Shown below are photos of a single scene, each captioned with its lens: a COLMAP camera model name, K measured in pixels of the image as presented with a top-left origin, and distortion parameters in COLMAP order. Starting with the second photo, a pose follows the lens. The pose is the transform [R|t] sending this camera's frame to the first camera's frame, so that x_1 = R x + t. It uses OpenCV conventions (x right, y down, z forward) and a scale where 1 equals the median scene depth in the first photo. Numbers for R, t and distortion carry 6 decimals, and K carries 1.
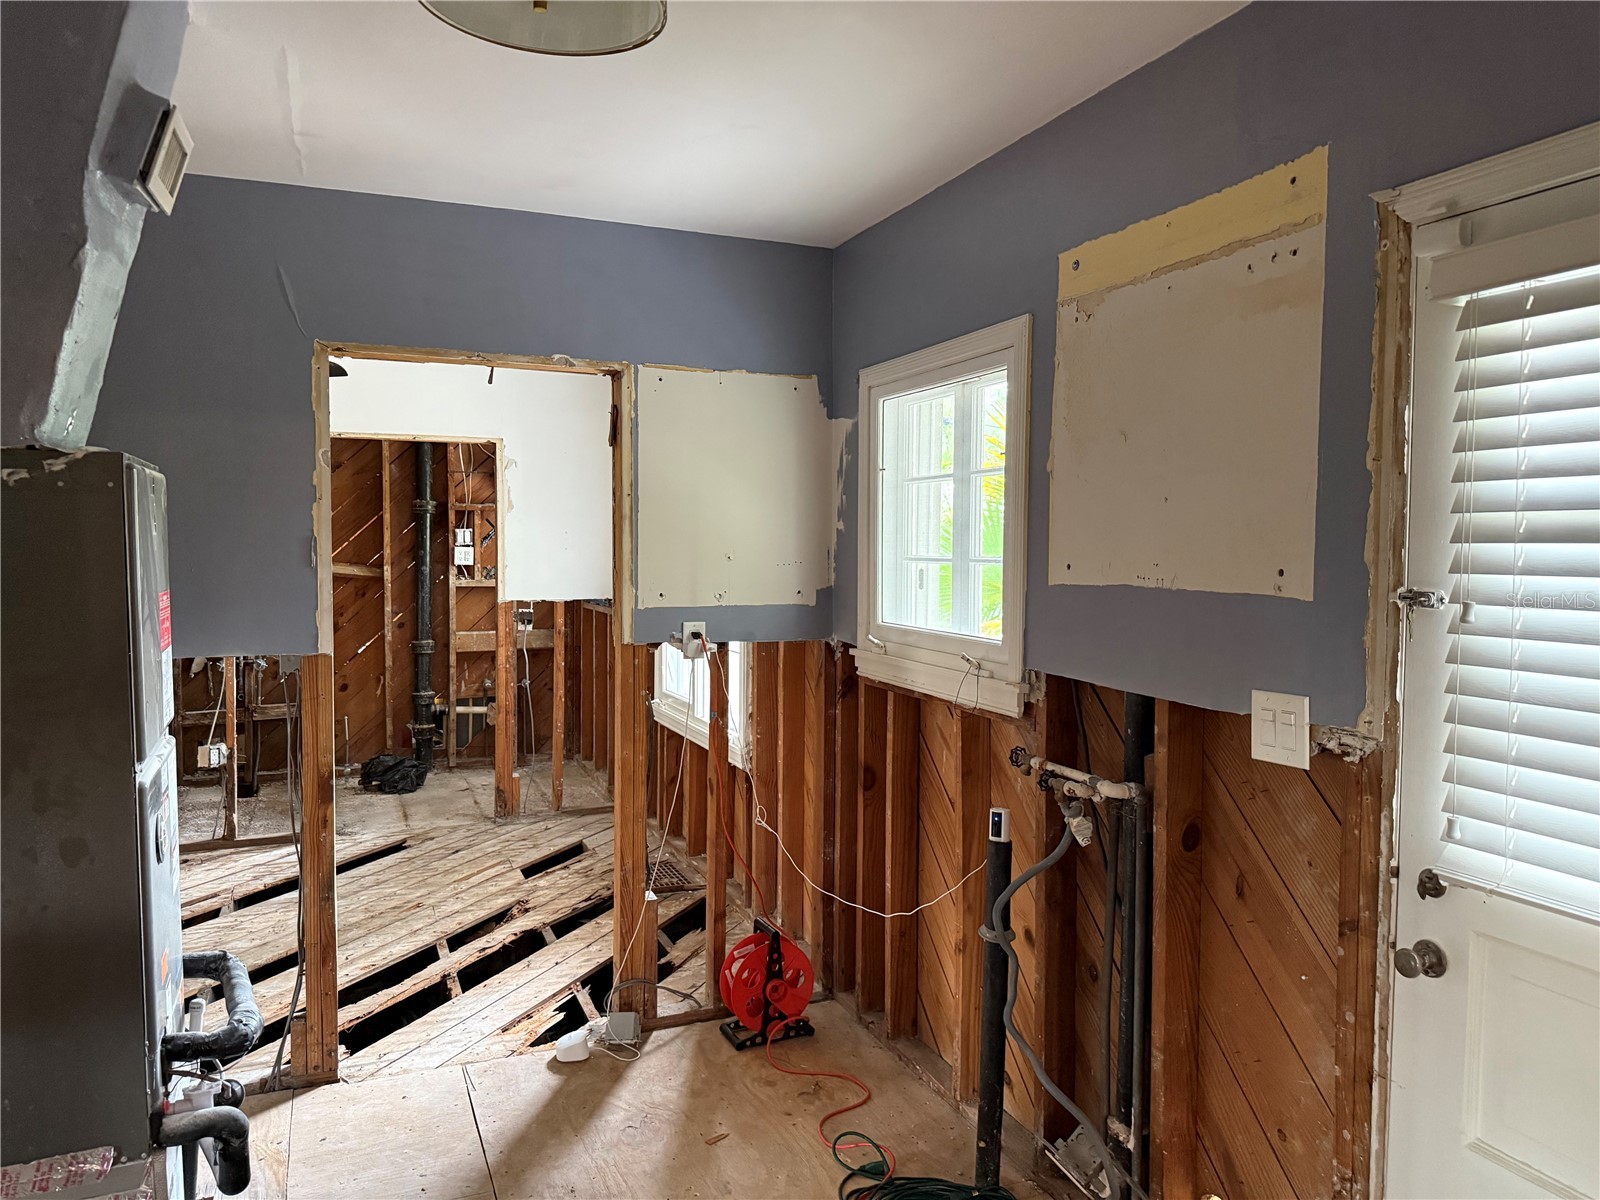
lens RADIAL K [[1145.8, 0, 800.0], [0, 1145.8, 600.0], [0, 0, 1]] dist [0.201710, -0.437191]
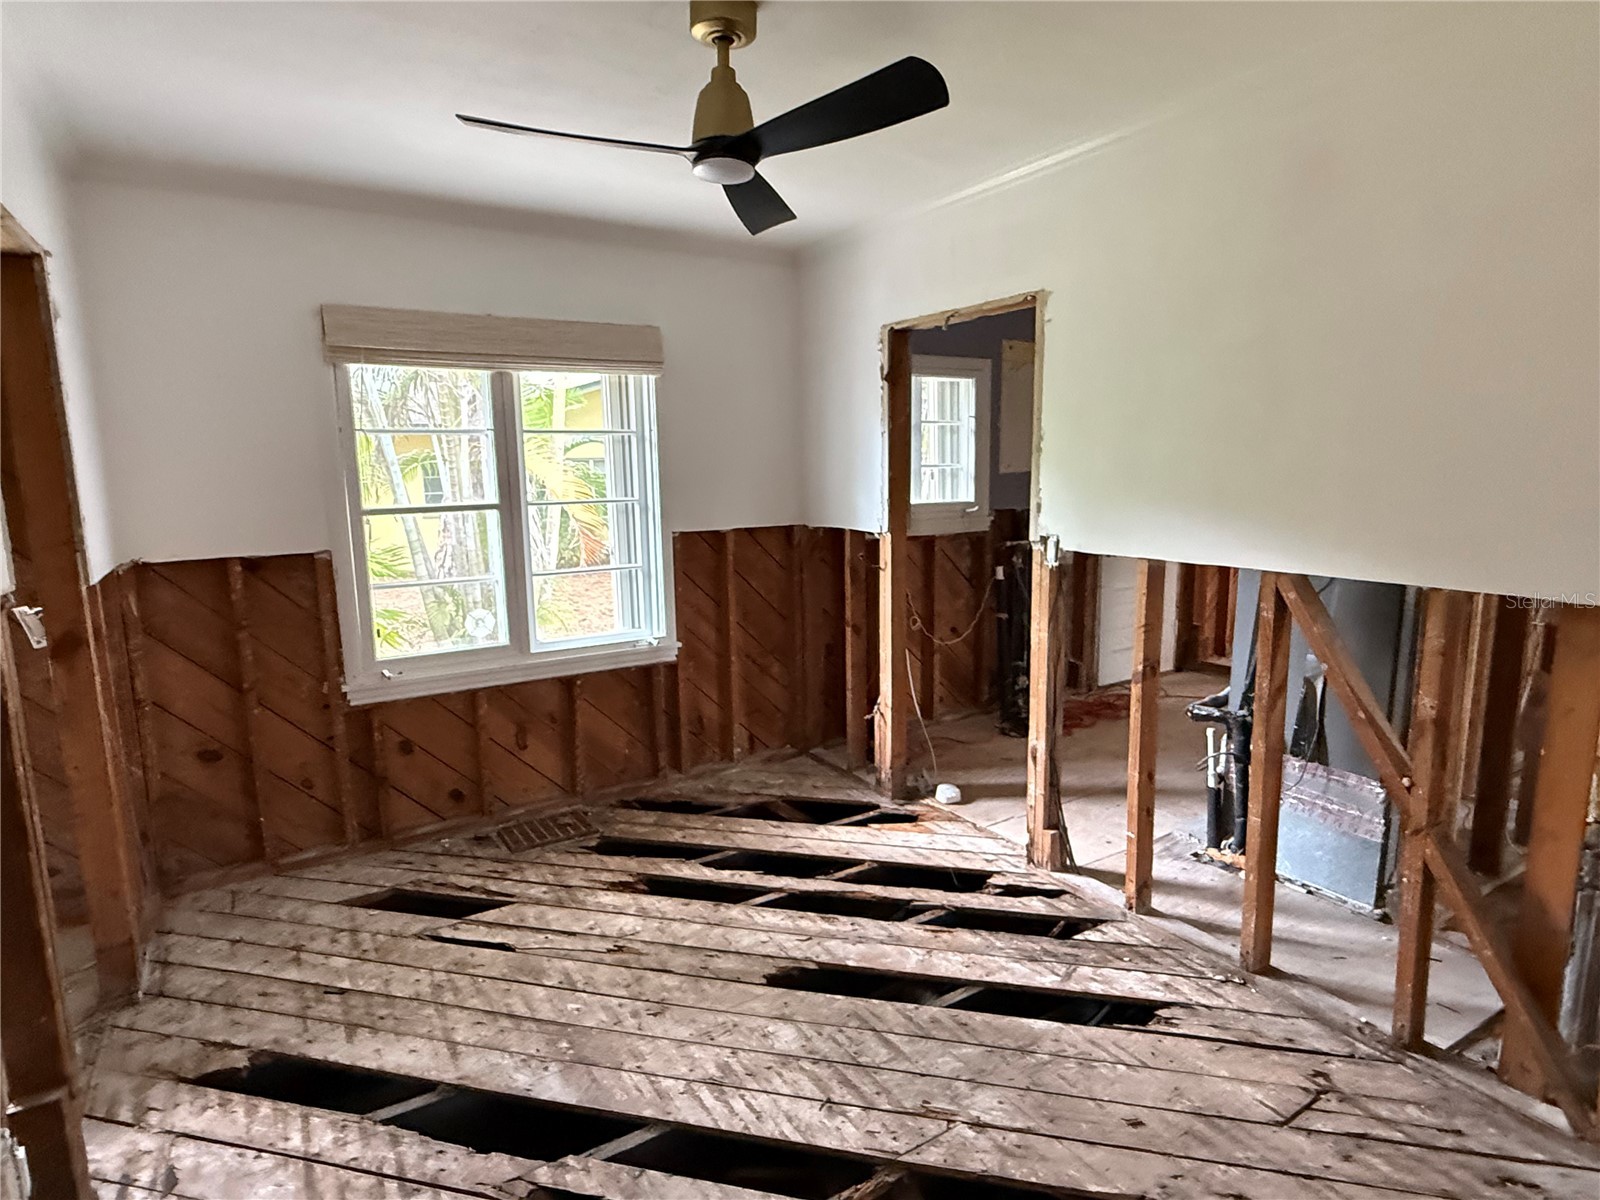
lens RADIAL K [[879.3, 0, 800.0], [0, 879.3, 600.0], [0, 0, 1]] dist [0.001118, 0.000098]
pose [[-0.170035, -0.163494, 0.971781, -0.561135], [0.063119, 0.982309, 0.176310, -0.037506], [-0.983414, 0.091316, -0.156708, 0.612039]]
